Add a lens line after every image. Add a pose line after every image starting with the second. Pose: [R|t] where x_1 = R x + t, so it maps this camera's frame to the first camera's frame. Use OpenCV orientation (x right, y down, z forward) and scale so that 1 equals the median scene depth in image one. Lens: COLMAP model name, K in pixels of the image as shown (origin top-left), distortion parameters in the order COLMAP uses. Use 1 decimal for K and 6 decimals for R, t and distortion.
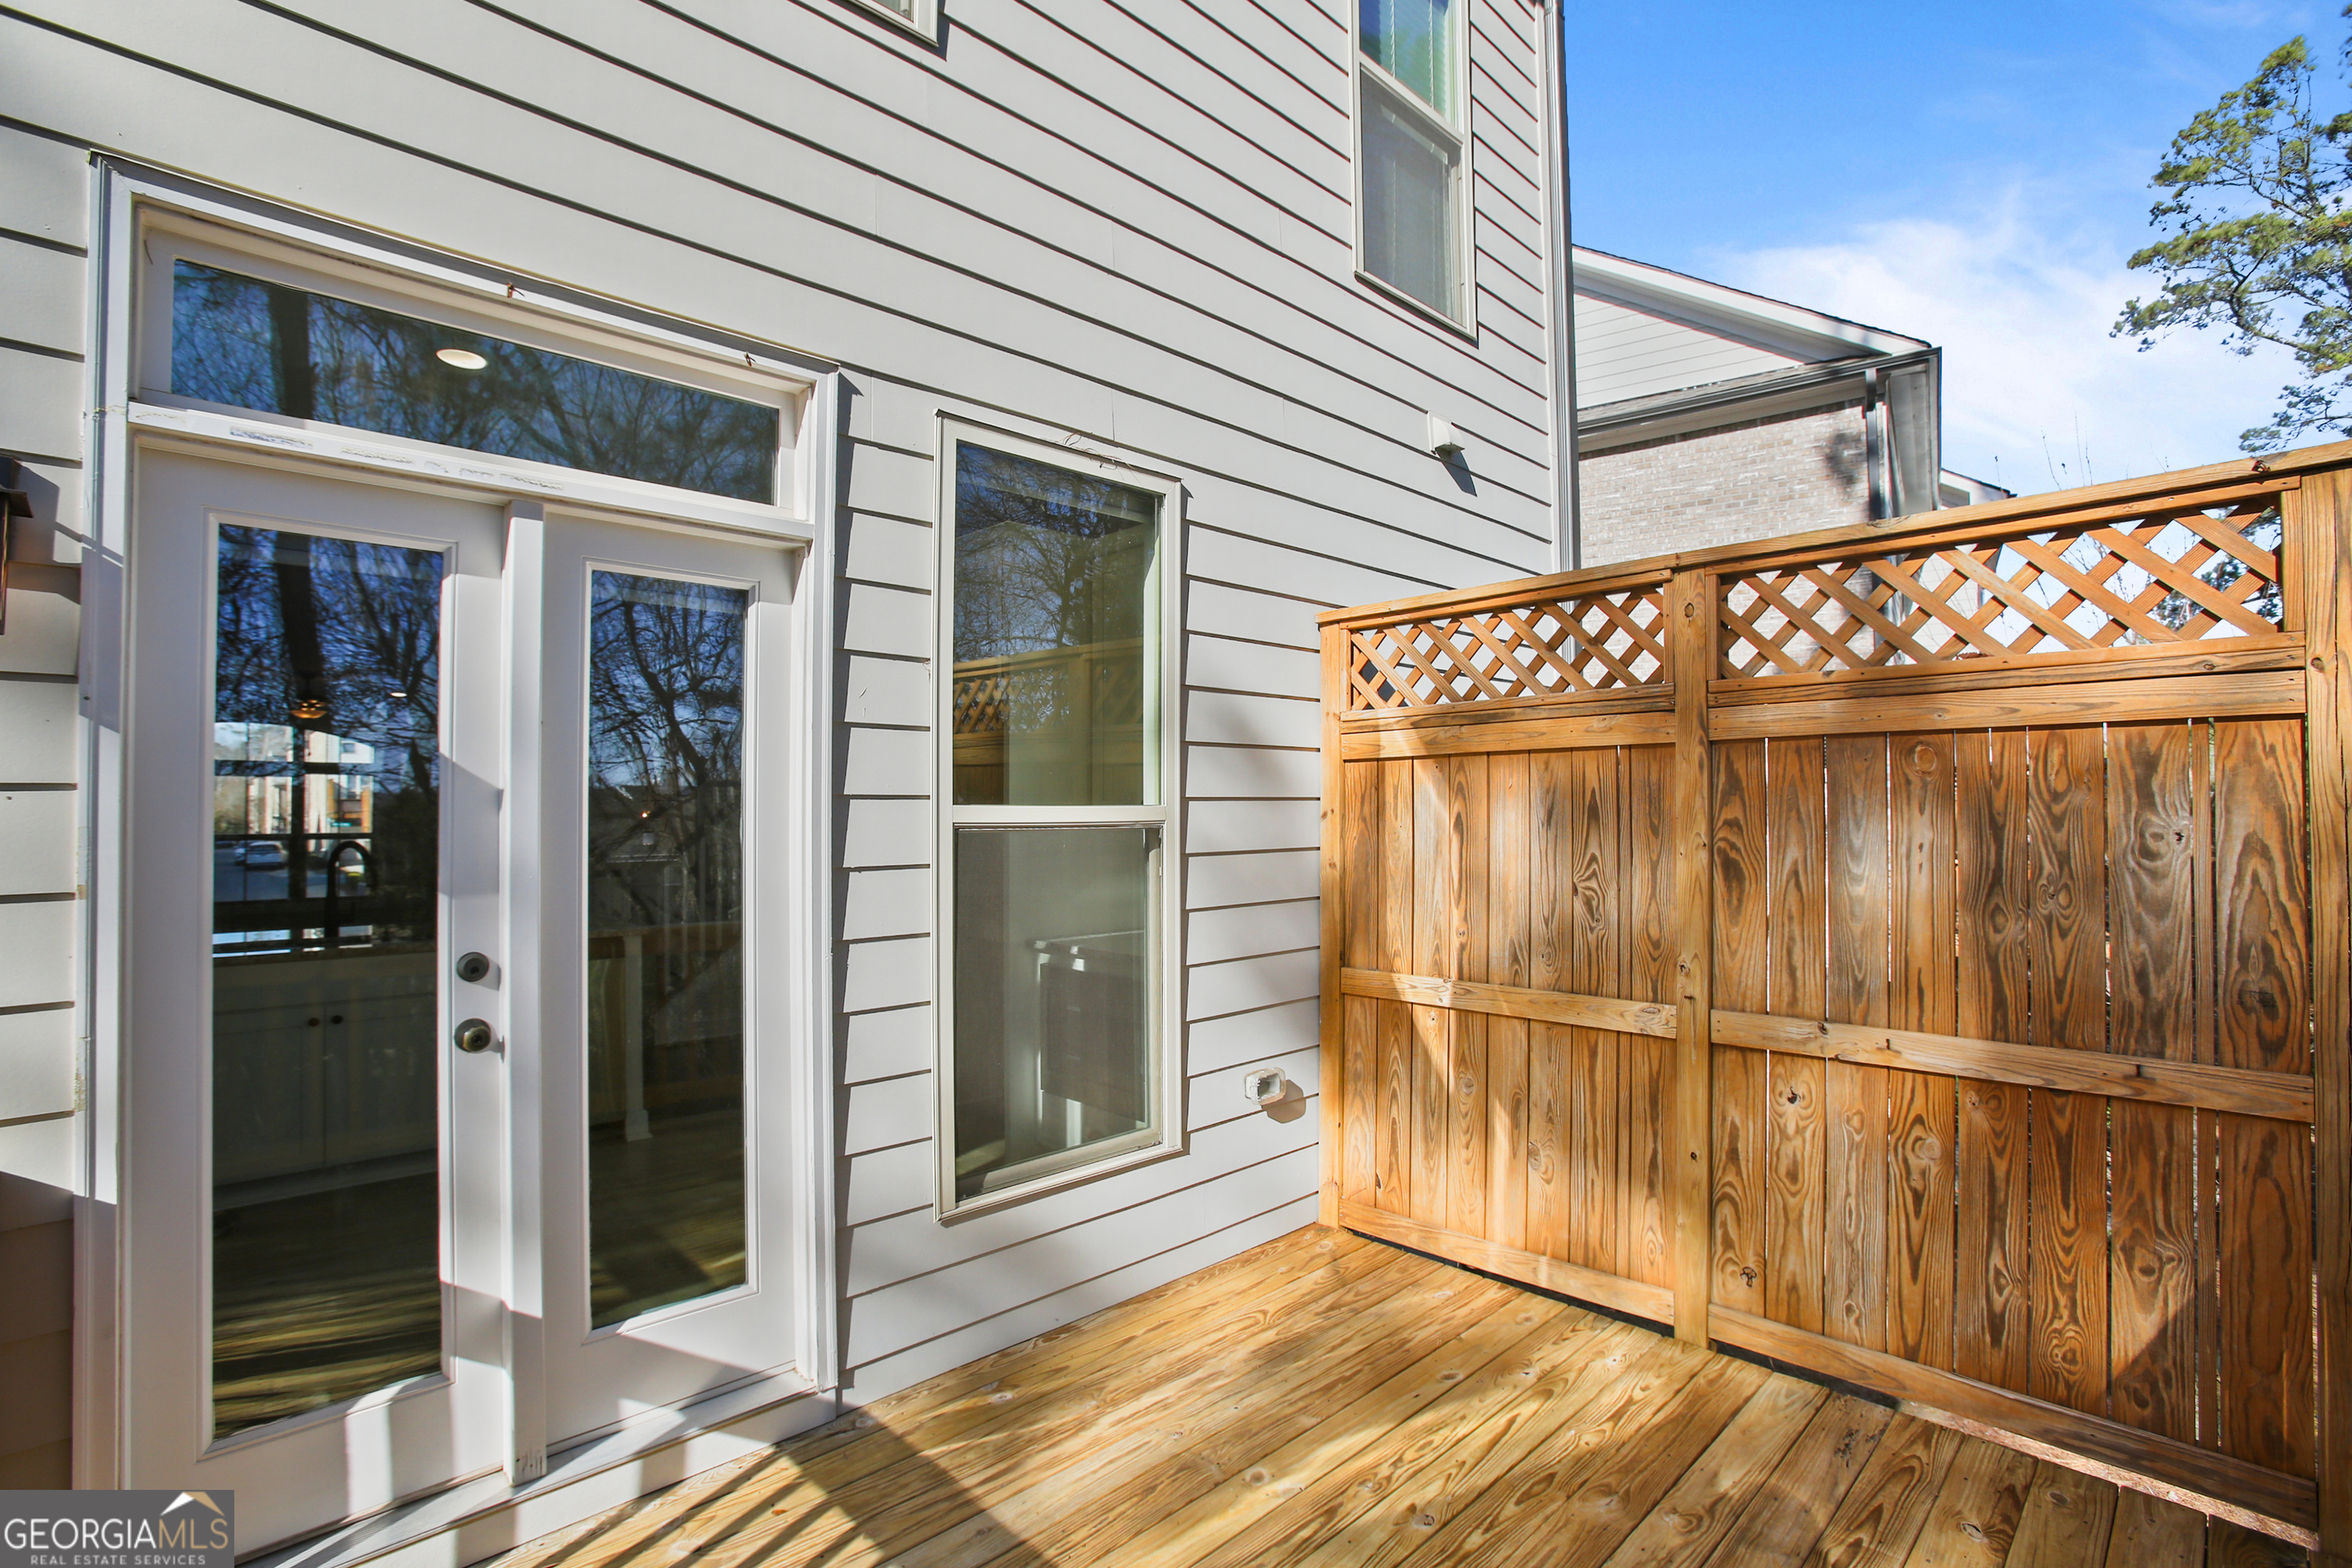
lens RADIAL K [[1135.0, 0, 1167.6], [0, 1135.0, 788.3], [0, 0, 1]] dist [-0.066156, 0.032466]
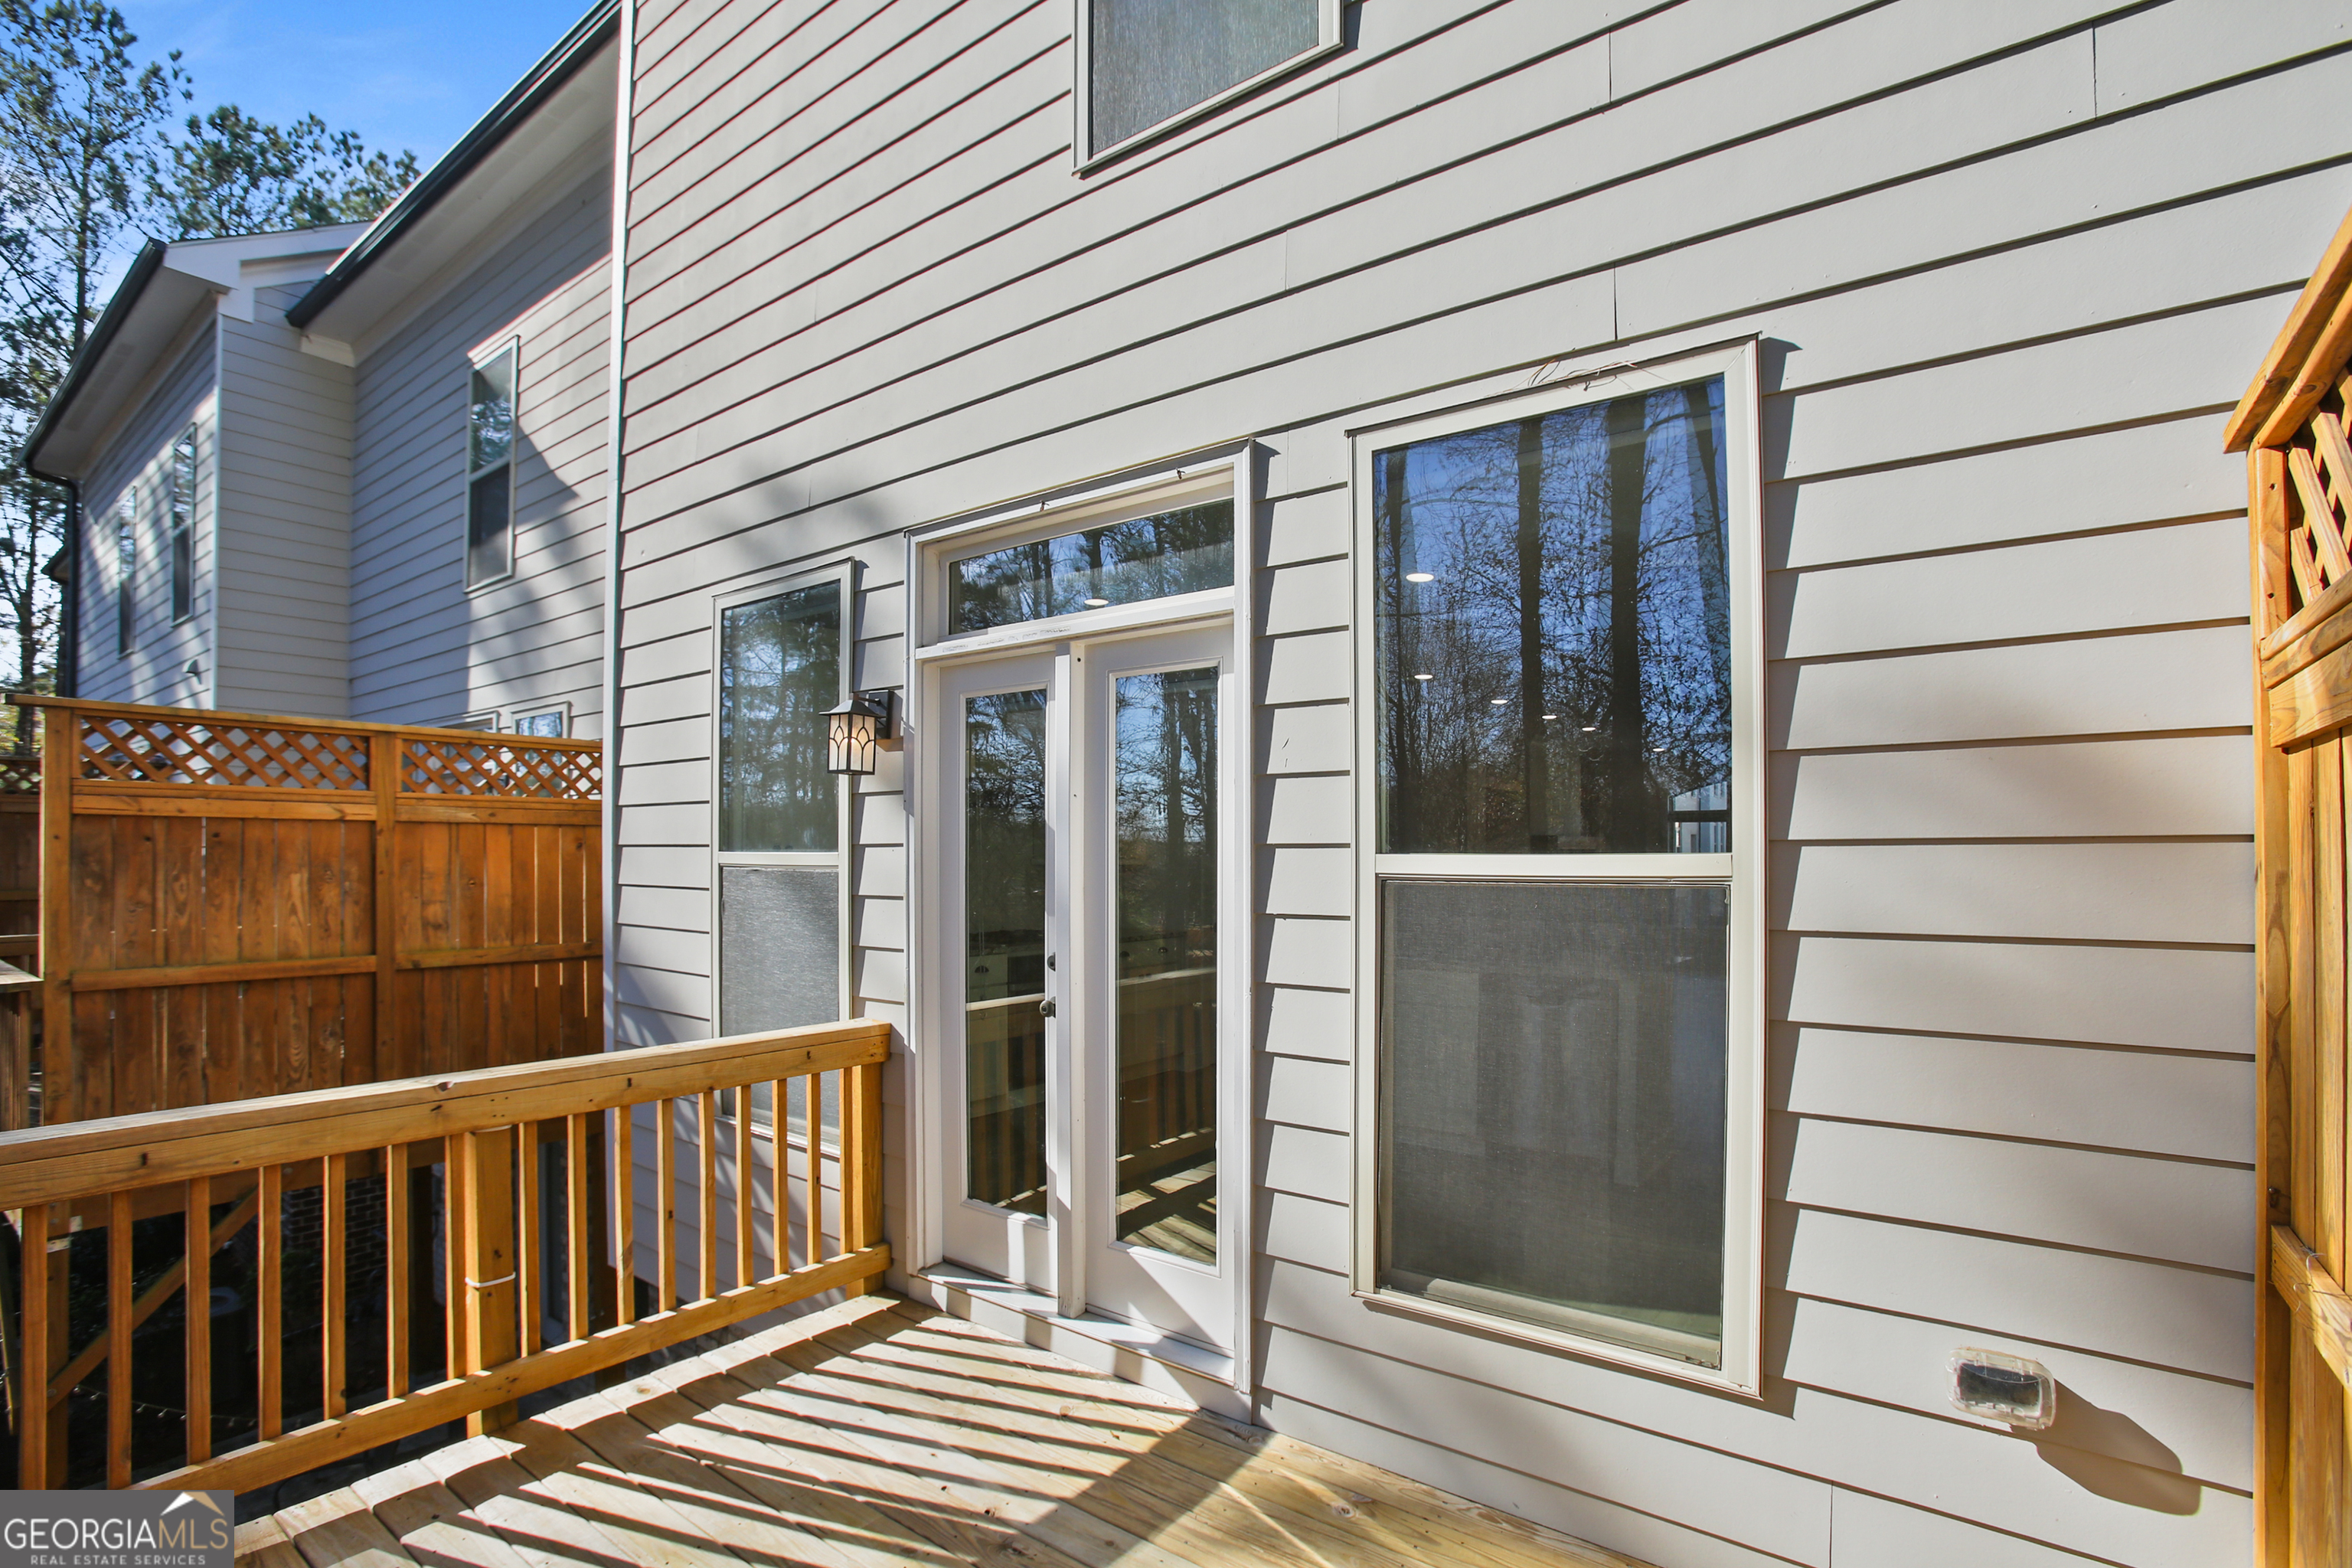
lens RADIAL K [[1127.6, 0, 1145.9], [0, 1127.6, 830.3], [0, 0, 1]] dist [-0.065601, 0.030326]
pose [[0.140995, -0.008643, -0.989973, 0.698143], [0.024594, 0.999684, -0.005225, -0.003891], [0.989705, -0.023611, 0.141163, 0.705488]]
